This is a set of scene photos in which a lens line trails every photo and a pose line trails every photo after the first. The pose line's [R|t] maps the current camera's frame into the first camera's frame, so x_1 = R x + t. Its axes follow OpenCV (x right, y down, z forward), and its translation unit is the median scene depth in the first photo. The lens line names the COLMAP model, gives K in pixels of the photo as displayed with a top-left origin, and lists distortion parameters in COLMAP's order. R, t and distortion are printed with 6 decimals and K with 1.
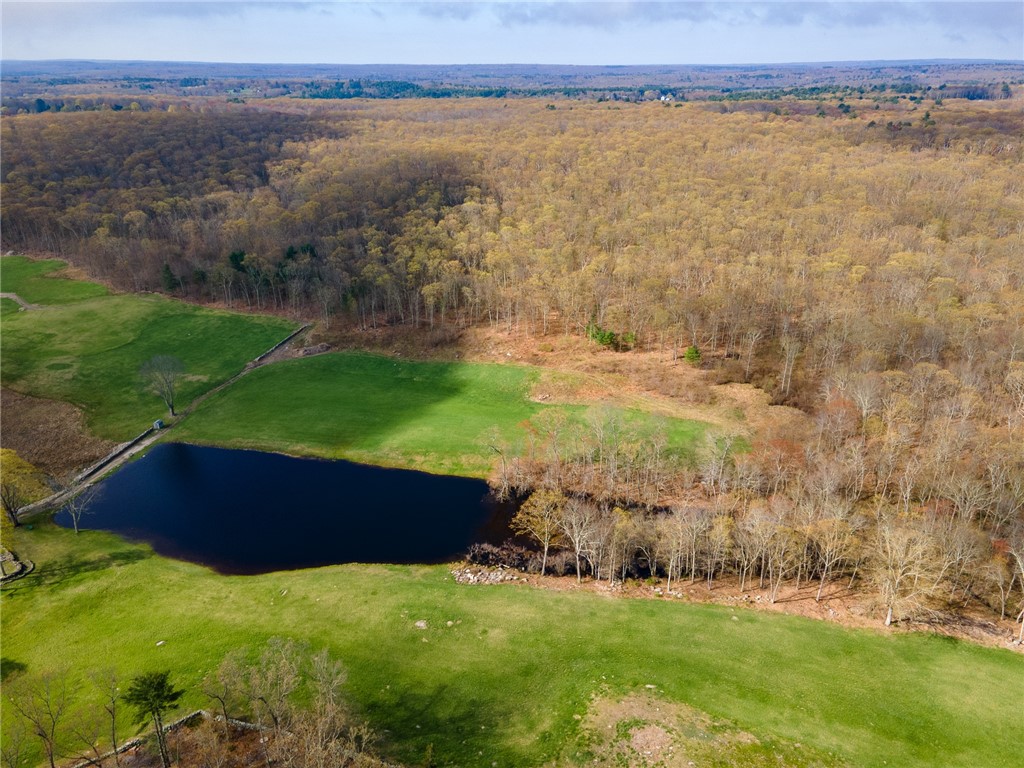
lens RADIAL K [[743.7, 0, 512.0], [0, 743.7, 384.0], [0, 0, 1]] dist [0.017845, 0.044273]
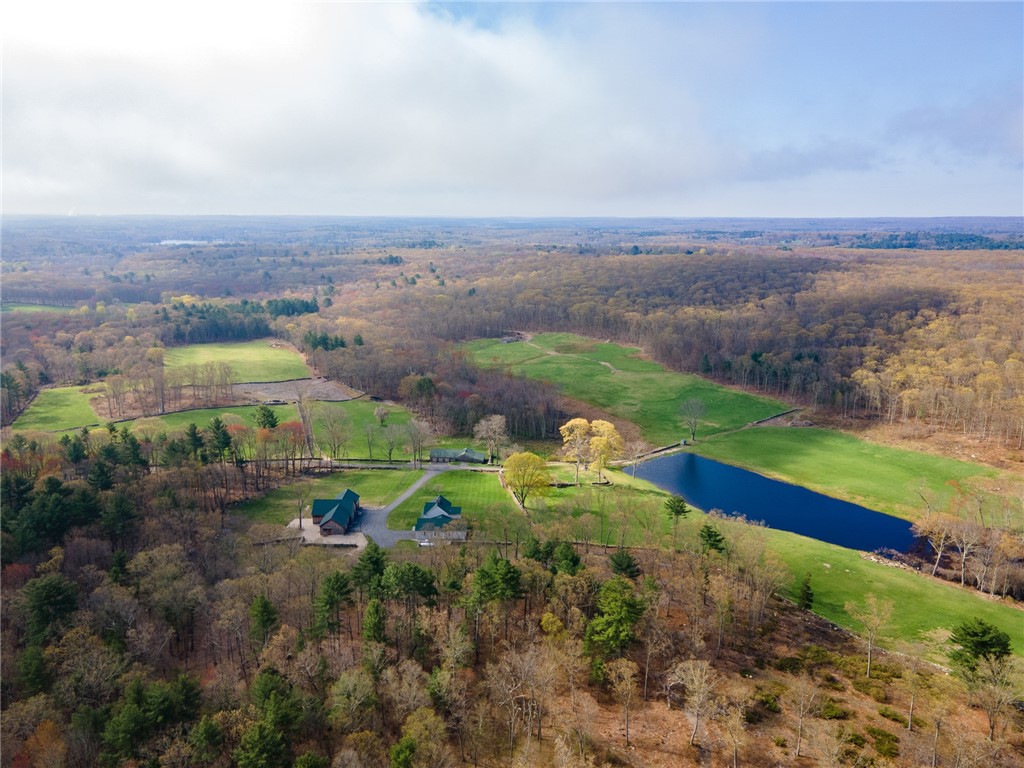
lens RADIAL K [[743.7, 0, 512.0], [0, 743.7, 384.0], [0, 0, 1]] dist [0.017845, 0.044273]
pose [[0.778299, 0.141550, -0.611730, 0.108209], [-0.251541, 0.962952, -0.097214, 0.114345], [0.575306, 0.229537, 0.785070, -0.272044]]
